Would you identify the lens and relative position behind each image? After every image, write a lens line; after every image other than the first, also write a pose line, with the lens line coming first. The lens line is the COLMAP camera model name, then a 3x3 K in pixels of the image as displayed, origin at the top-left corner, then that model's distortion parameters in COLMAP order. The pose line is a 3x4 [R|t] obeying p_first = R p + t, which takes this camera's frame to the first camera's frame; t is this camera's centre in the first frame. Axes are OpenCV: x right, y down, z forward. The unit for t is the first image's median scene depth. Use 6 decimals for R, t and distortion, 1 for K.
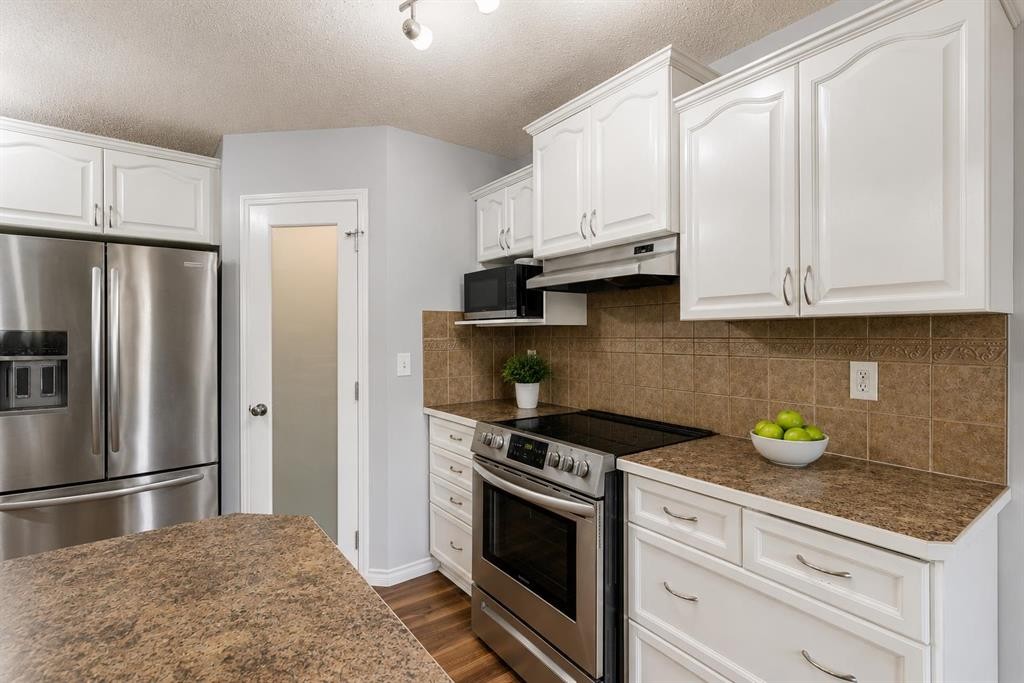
lens RADIAL K [[471.9, 0, 521.6], [0, 471.9, 336.9], [0, 0, 1]] dist [0.014886, 0.000614]
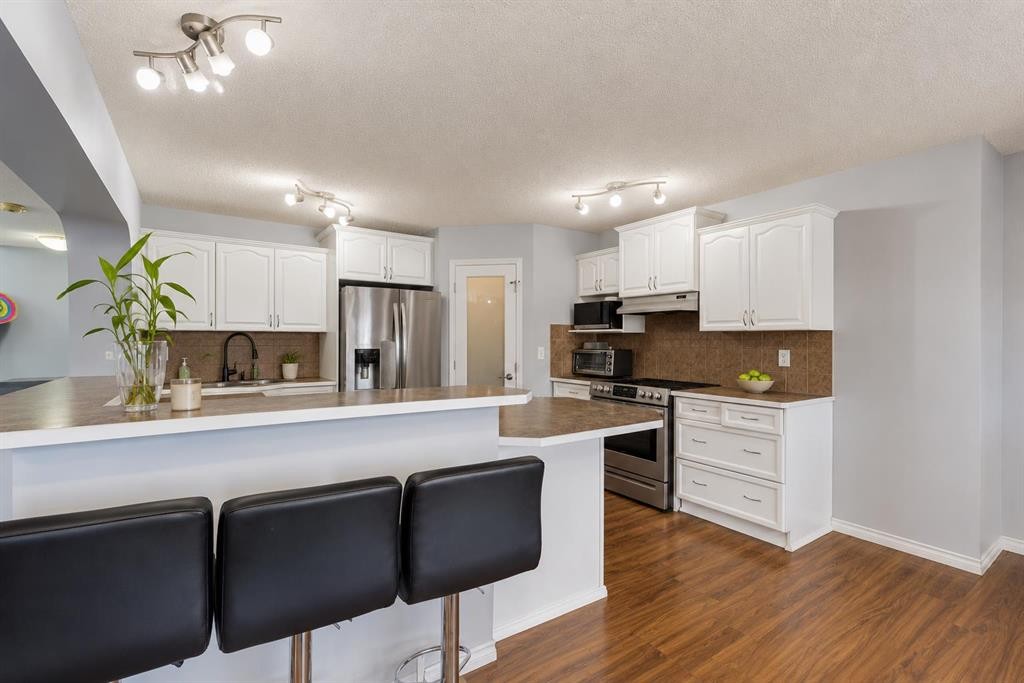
lens RADIAL K [[471.9, 0, 502.0], [0, 471.9, 340.9], [0, 0, 1]] dist [0.014886, 0.000614]
pose [[0.997750, 0.009605, -0.066345, -0.359052], [-0.010181, 0.999913, -0.008340, 0.031860], [0.066259, 0.008997, 0.997762, -1.040996]]
